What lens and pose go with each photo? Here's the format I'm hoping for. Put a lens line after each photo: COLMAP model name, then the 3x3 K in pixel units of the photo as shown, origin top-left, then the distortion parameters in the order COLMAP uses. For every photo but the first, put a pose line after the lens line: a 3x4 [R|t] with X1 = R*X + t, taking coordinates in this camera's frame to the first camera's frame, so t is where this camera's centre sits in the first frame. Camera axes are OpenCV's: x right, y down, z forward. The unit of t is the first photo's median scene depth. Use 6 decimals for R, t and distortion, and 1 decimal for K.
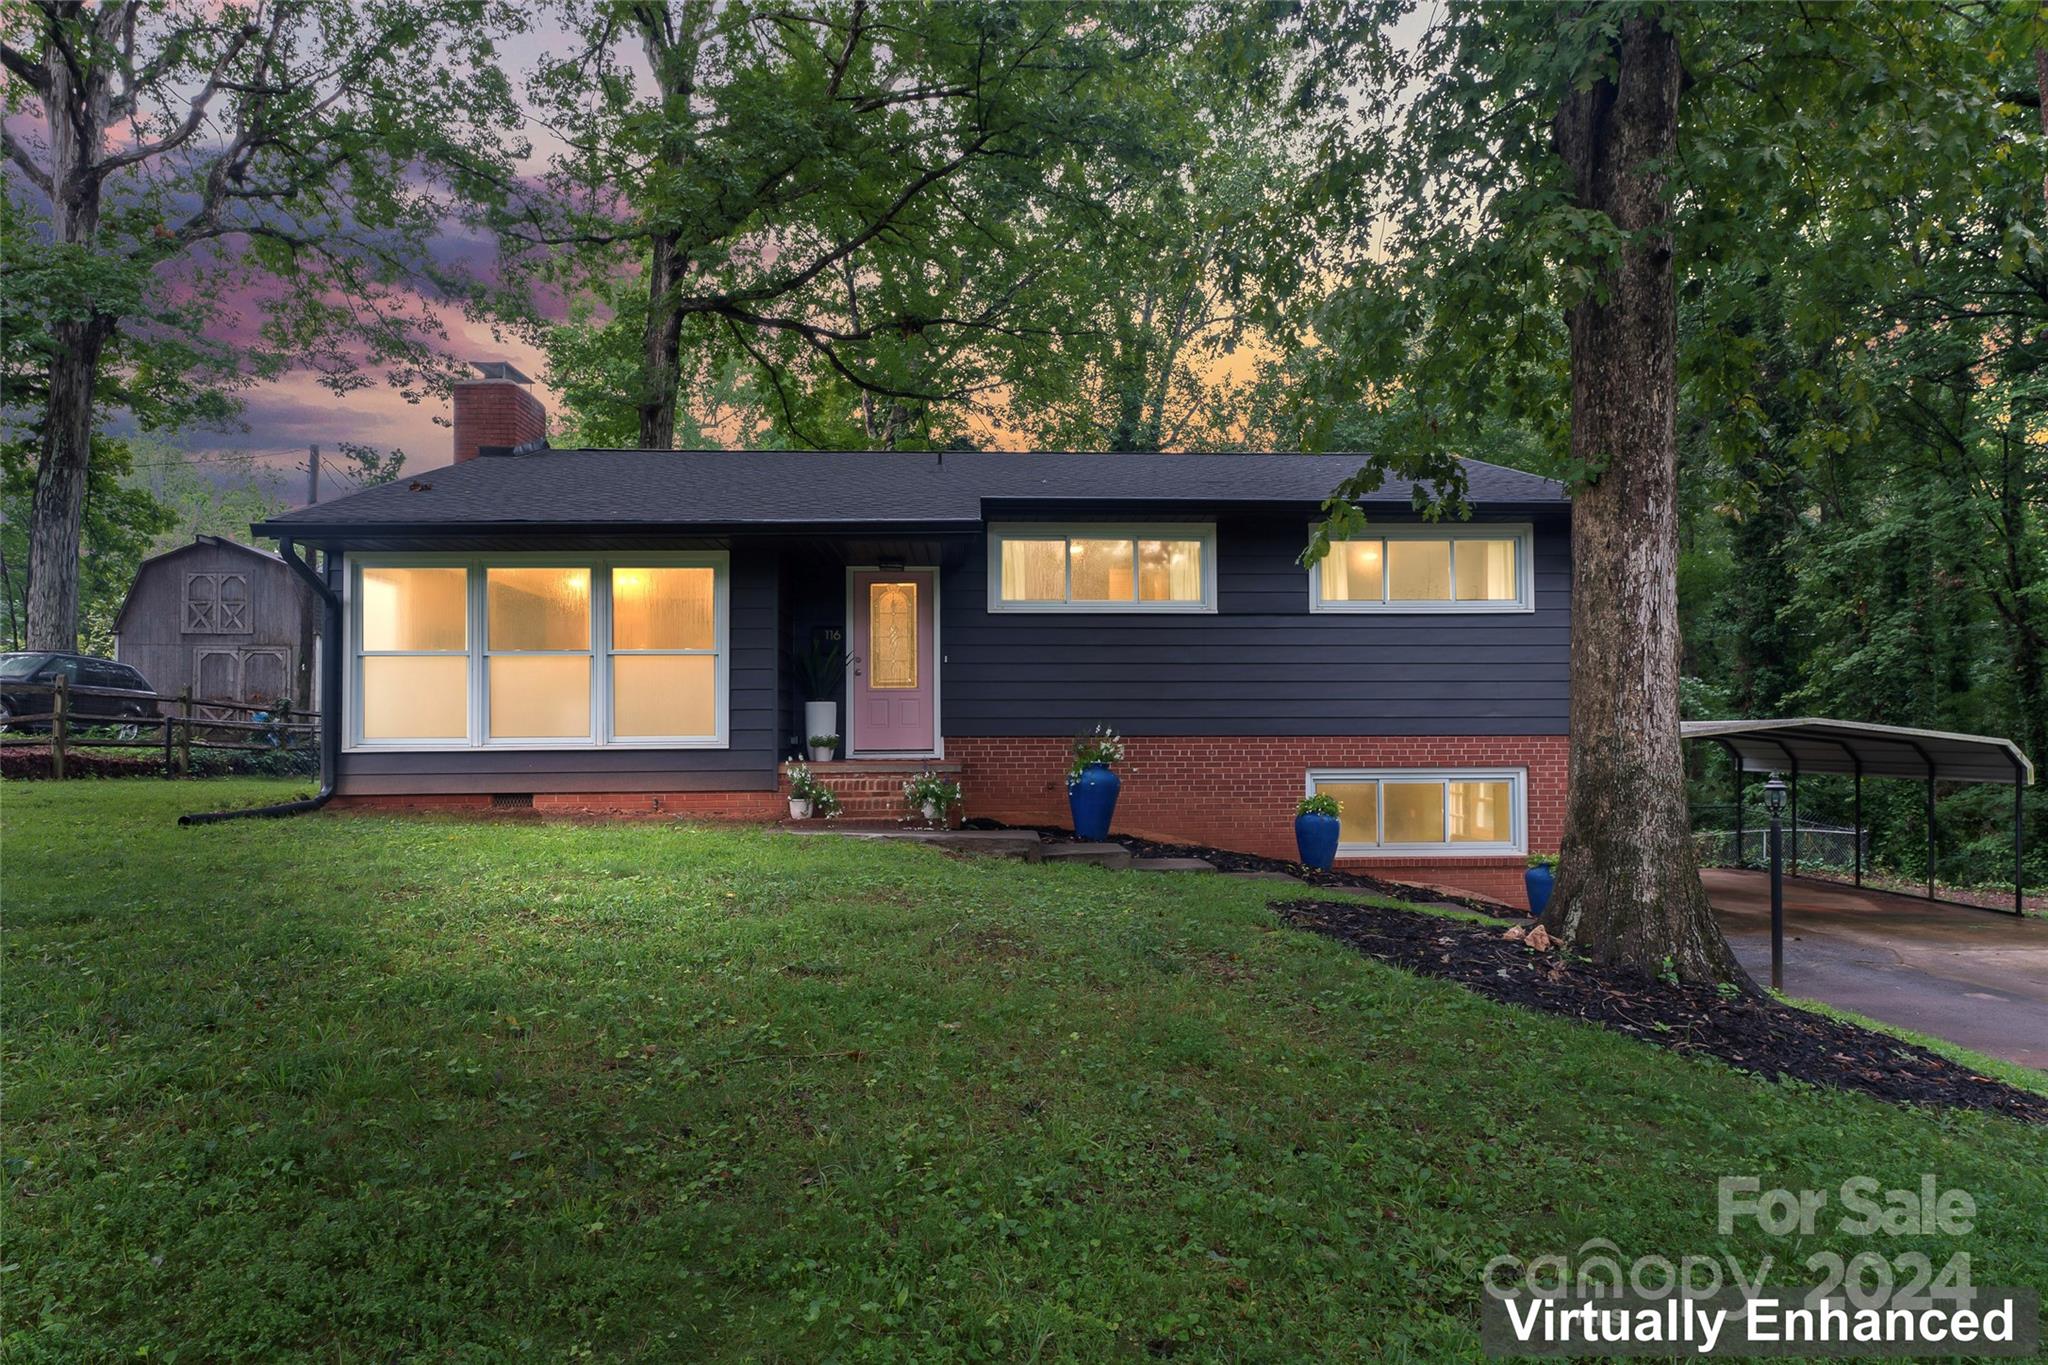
lens RADIAL K [[1222.0, 0, 1024.0], [0, 1222.0, 682.5], [0, 0, 1]] dist [-0.000383, -0.000518]
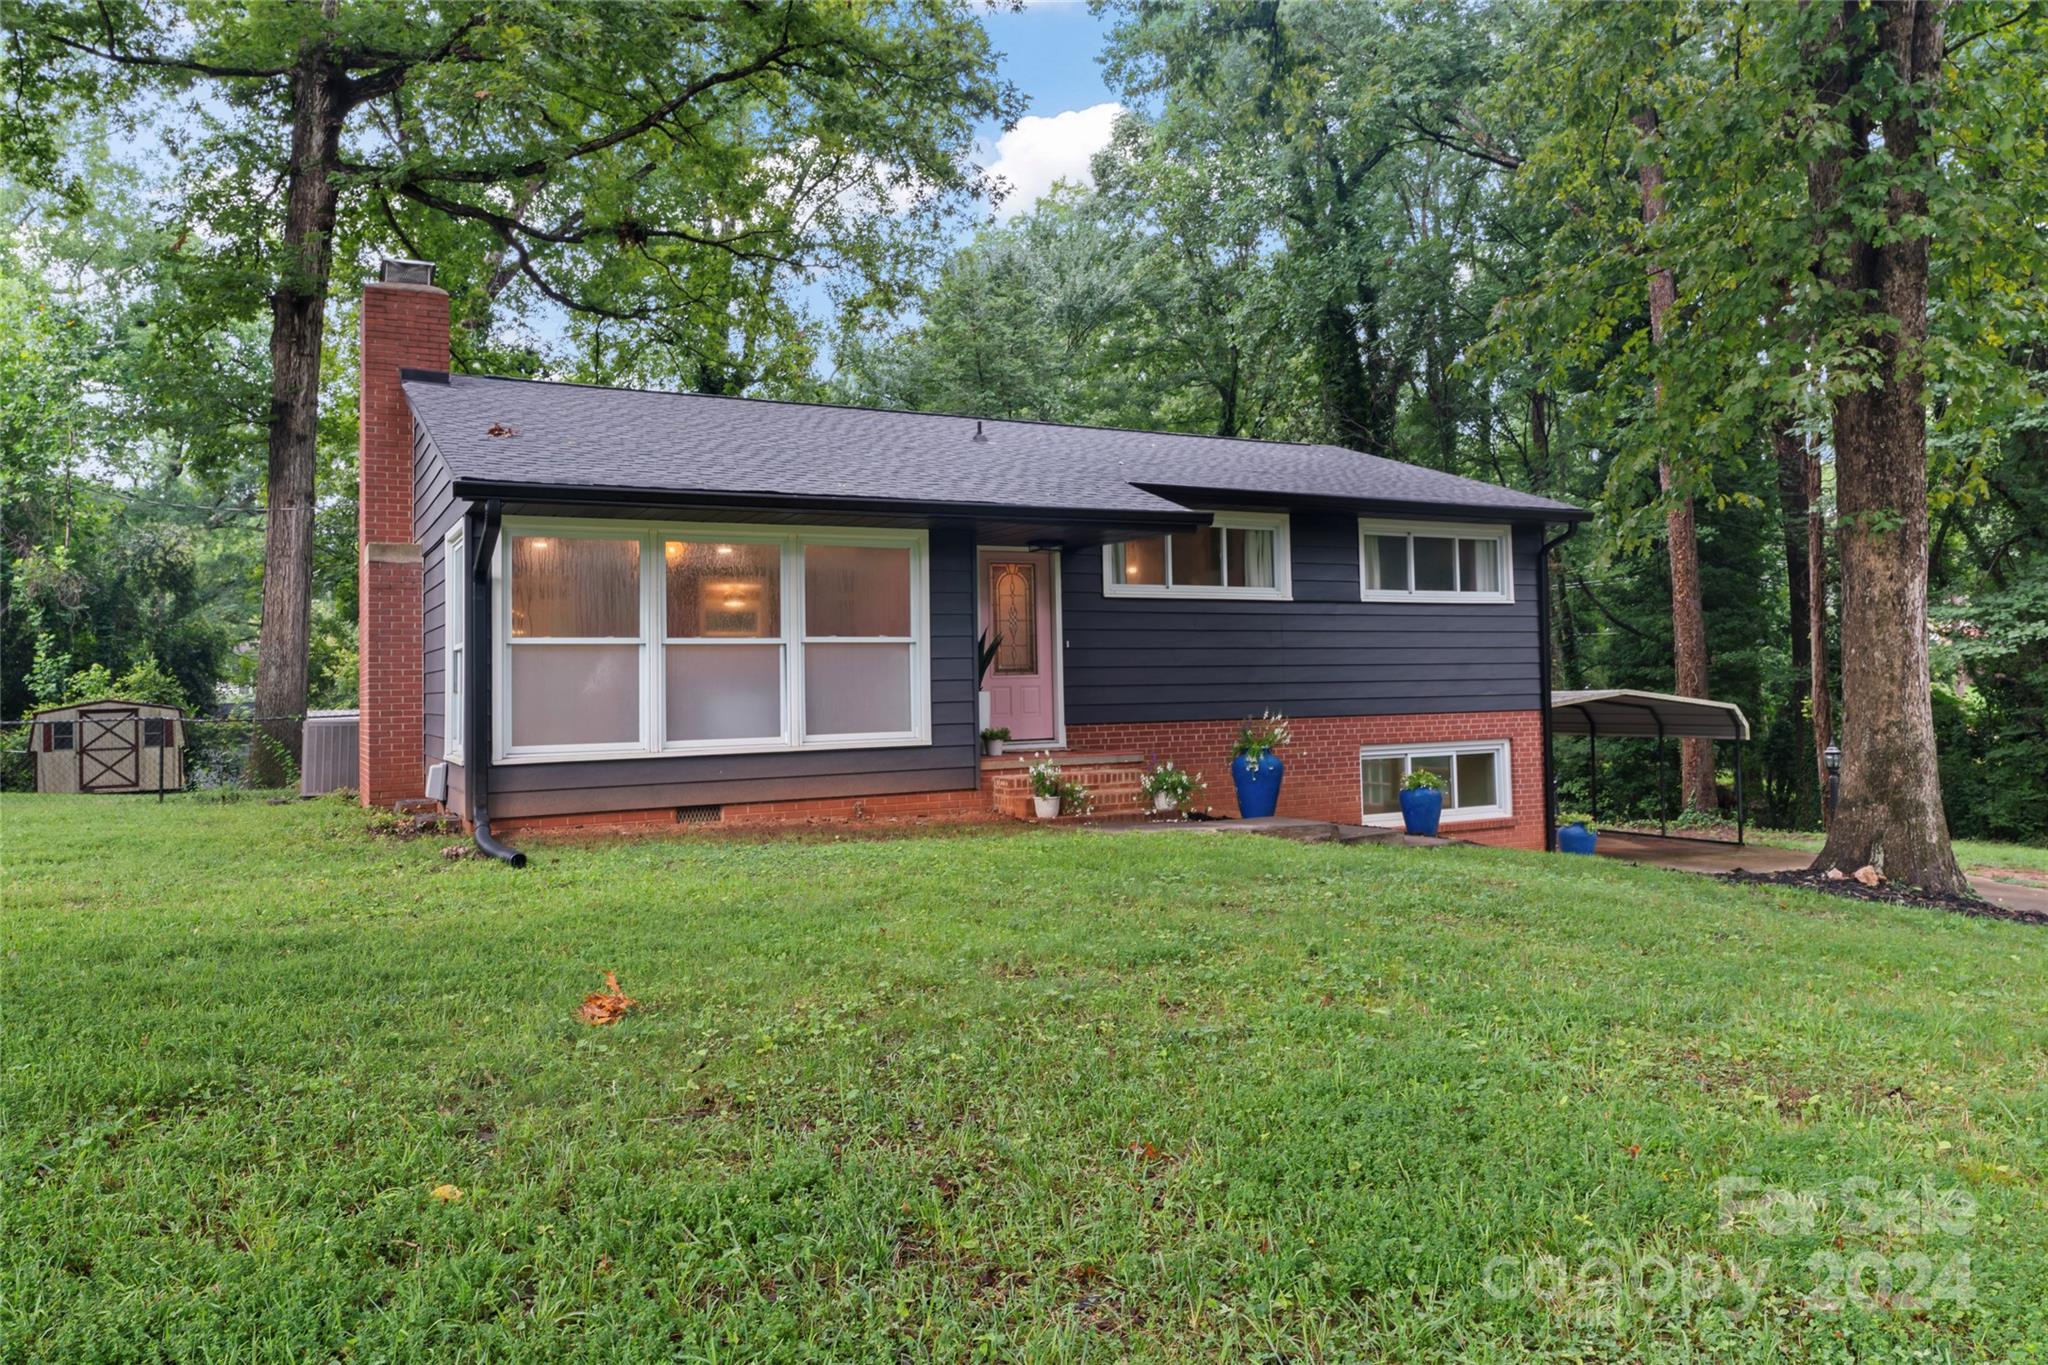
lens RADIAL K [[1399.8, 0, 1028.6], [0, 1399.8, 600.6], [0, 0, 1]] dist [-0.001165, -0.001170]
pose [[0.902006, 0.013782, 0.431503, -0.628389], [-0.002301, 0.999630, -0.027119, -0.026151], [-0.431716, 0.023469, 0.901704, 0.016254]]
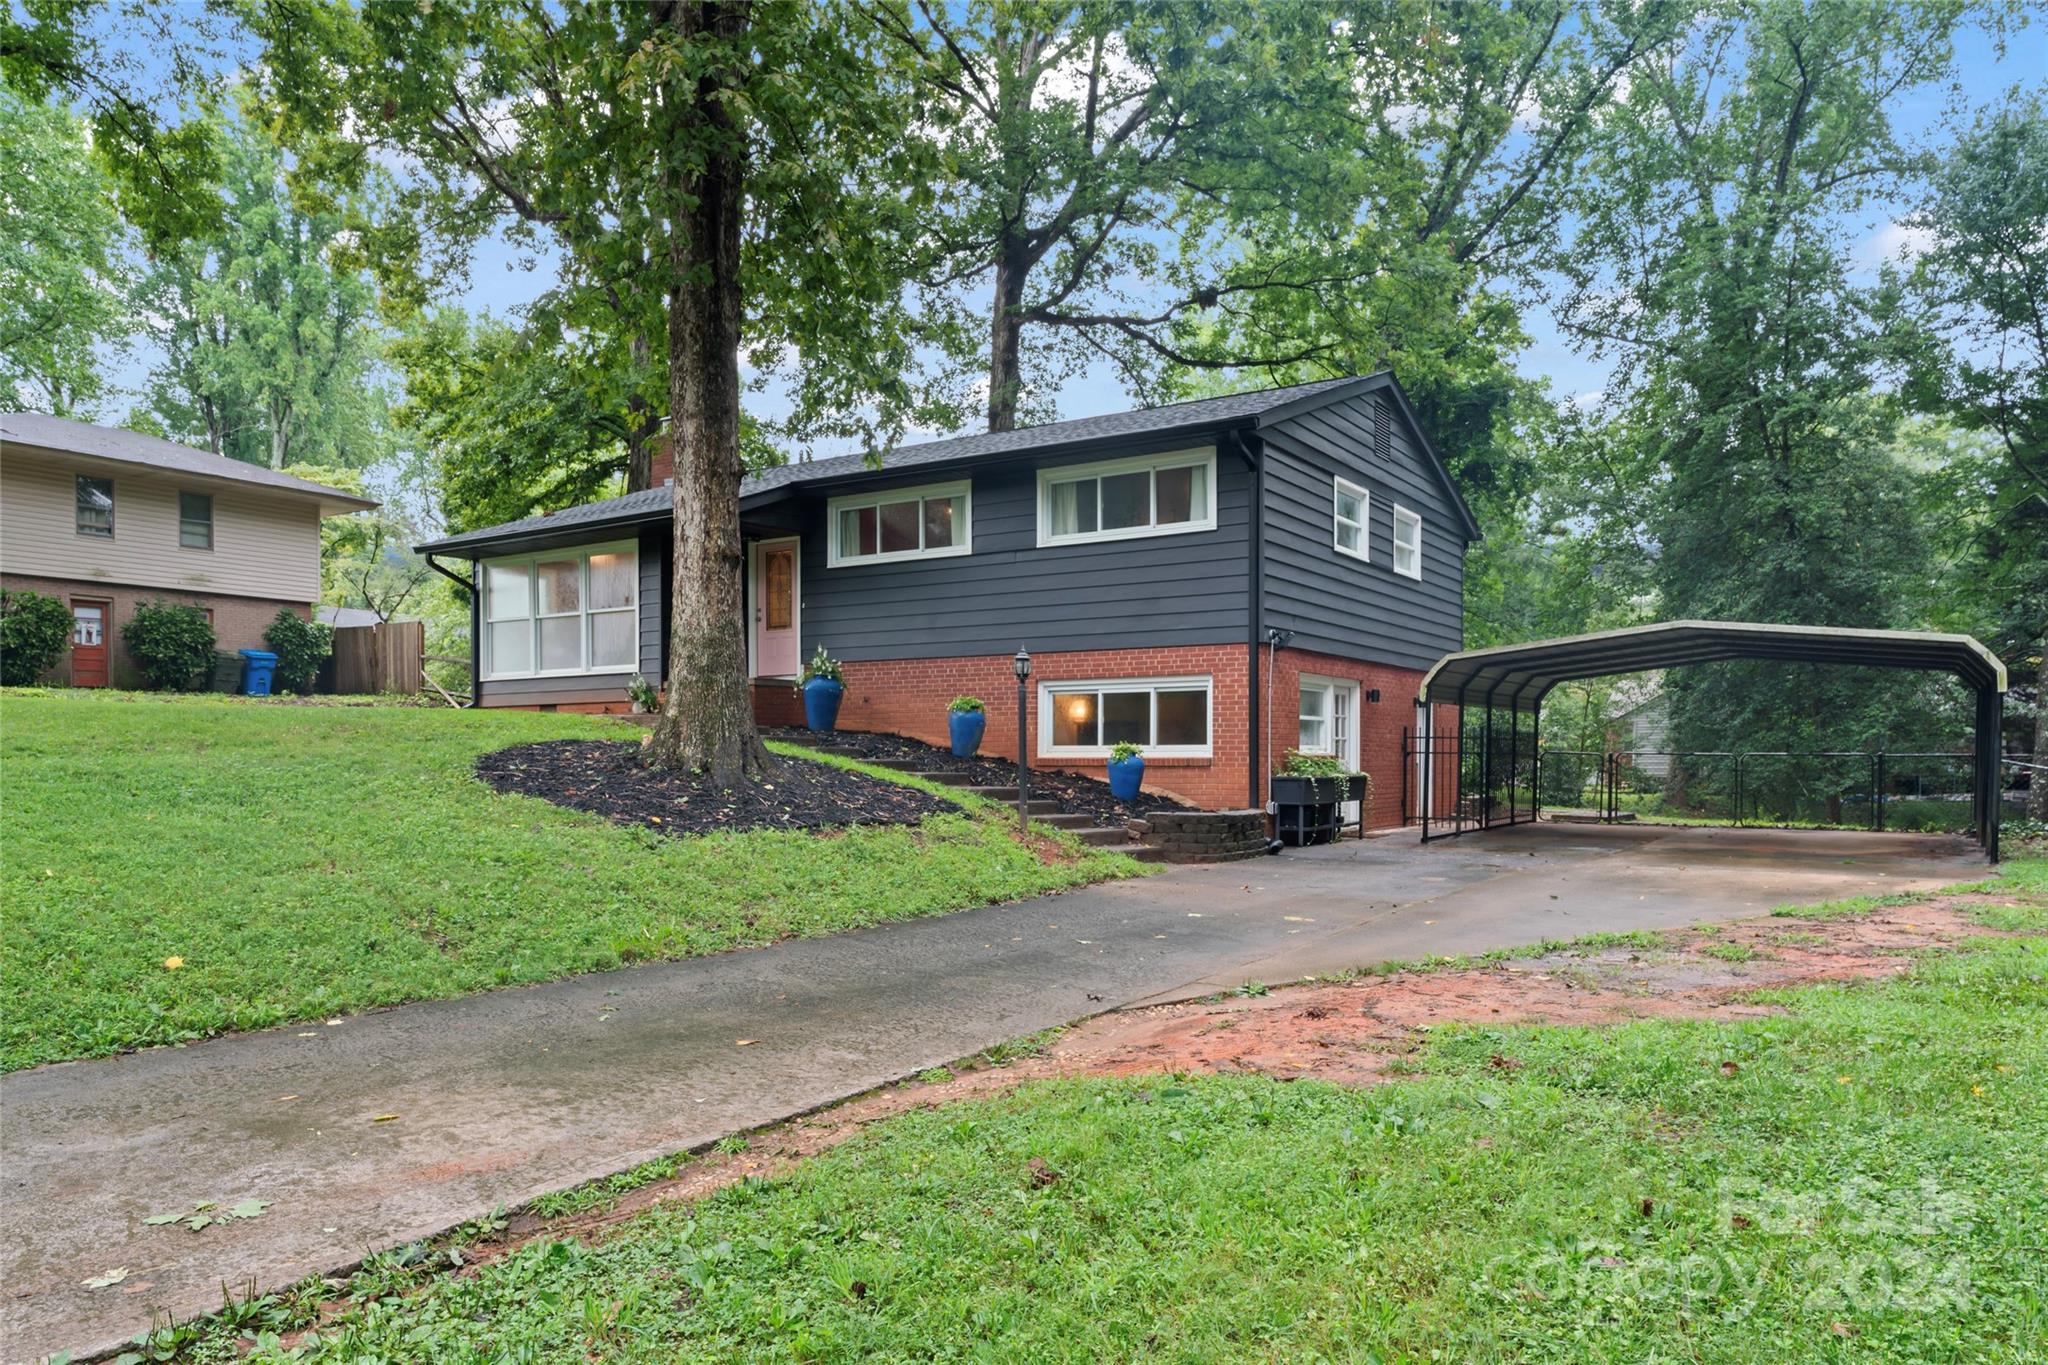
lens RADIAL K [[1354.8, 0, 1023.6], [0, 1354.8, 765.4], [0, 0, 1]] dist [-0.007354, -0.001568]
pose [[0.819988, 0.008231, -0.572321, 1.073290], [0.023247, 0.998593, 0.047669, 0.098797], [0.571908, -0.052393, 0.818643, -0.079933]]
